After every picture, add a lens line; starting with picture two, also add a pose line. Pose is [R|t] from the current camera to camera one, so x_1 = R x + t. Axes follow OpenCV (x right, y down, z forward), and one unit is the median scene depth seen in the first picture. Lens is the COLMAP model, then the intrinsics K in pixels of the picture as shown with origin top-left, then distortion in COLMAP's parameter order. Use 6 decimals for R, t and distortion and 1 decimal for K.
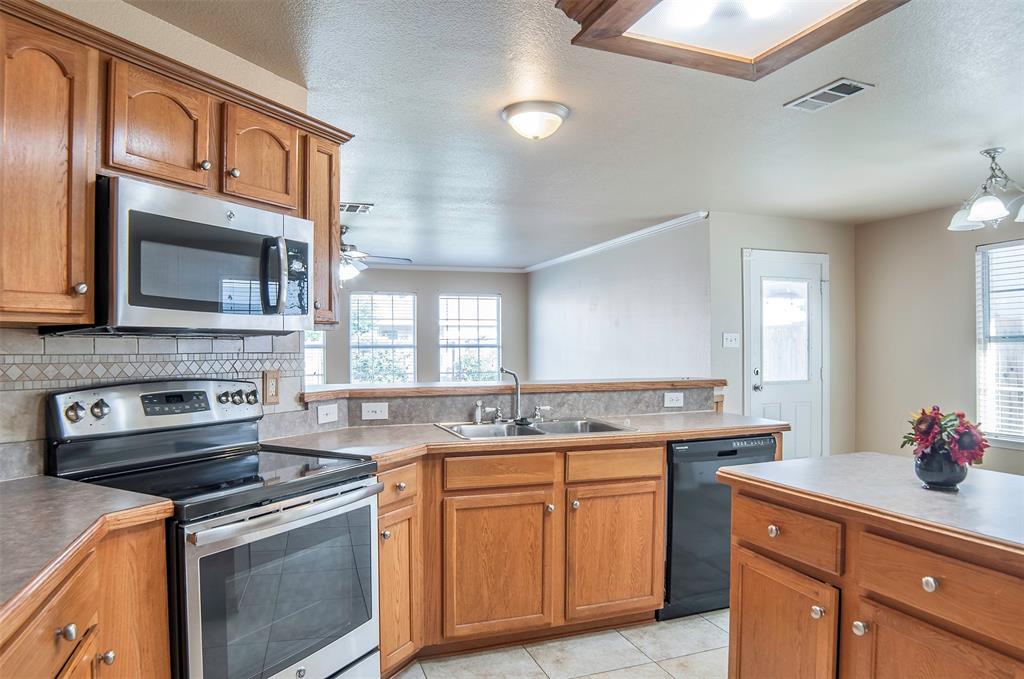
lens RADIAL K [[644.3, 0, 514.3], [0, 644.3, 345.5], [0, 0, 1]] dist [-0.075051, -0.000507]
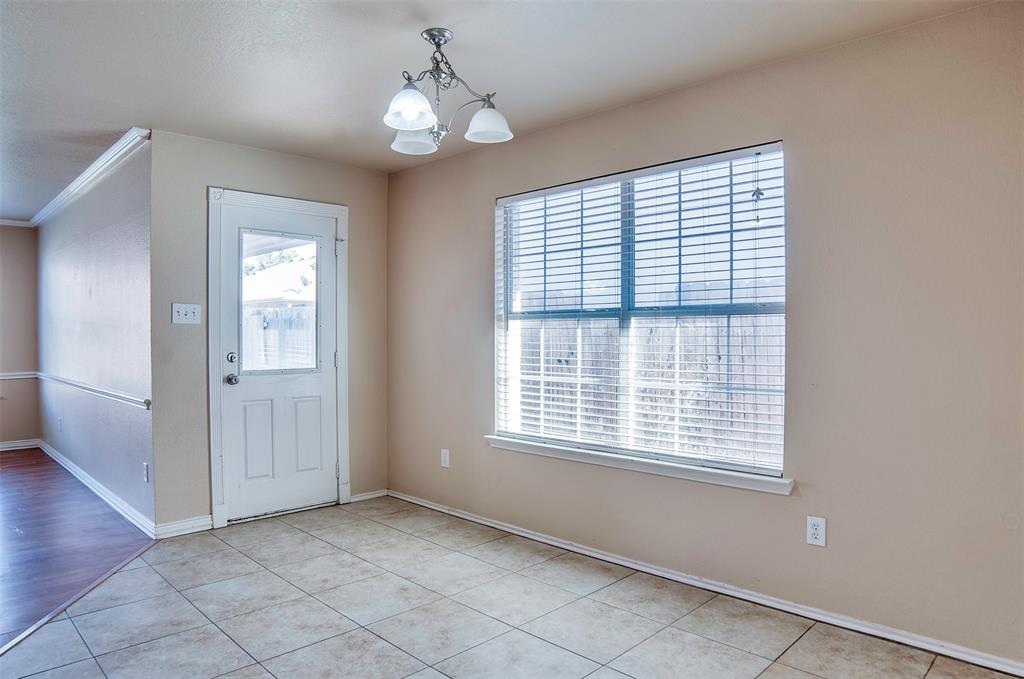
lens RADIAL K [[644.3, 0, 512.4], [0, 644.3, 334.3], [0, 0, 1]] dist [-0.075051, -0.000507]
pose [[0.909255, 0.004794, 0.416212, 0.422713], [-0.006242, 0.999978, 0.002119, 0.012308], [-0.416192, -0.004525, 0.909265, 0.234817]]
